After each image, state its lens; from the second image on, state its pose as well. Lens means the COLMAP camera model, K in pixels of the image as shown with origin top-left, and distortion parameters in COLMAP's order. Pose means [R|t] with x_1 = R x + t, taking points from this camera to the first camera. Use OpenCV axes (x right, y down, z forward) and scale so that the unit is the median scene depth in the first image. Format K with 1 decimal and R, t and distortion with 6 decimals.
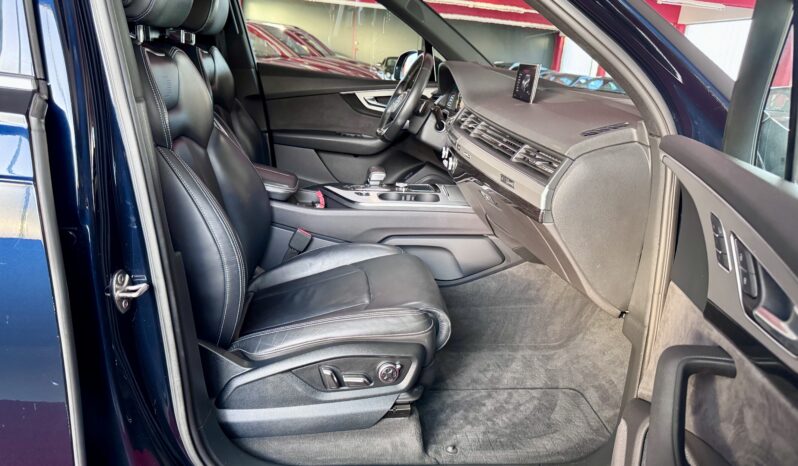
lens RADIAL K [[537.1, 0, 398.0], [0, 537.1, 231.6], [0, 0, 1]] dist [-0.032737, -0.001285]
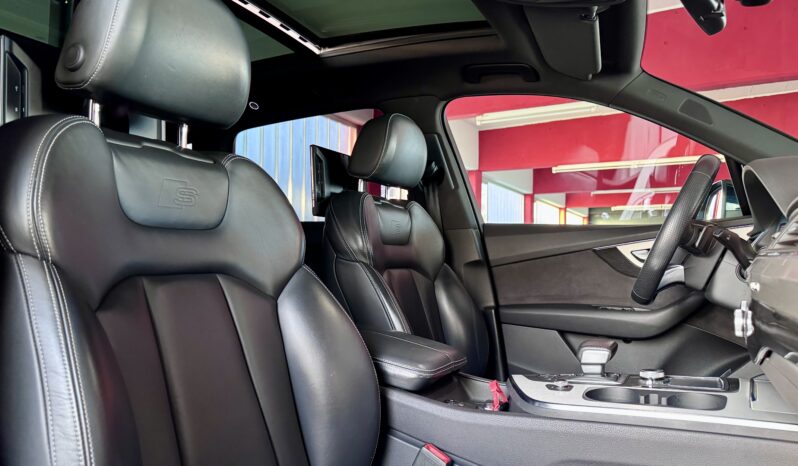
lens RADIAL K [[537.1, 0, 397.7], [0, 537.1, 234.0], [0, 0, 1]] dist [-0.032737, -0.001285]
pose [[0.800739, -0.128508, -0.585067, 0.114249], [-0.106516, 0.930604, -0.350186, -0.008148], [0.589467, 0.342727, 0.731483, 0.399429]]
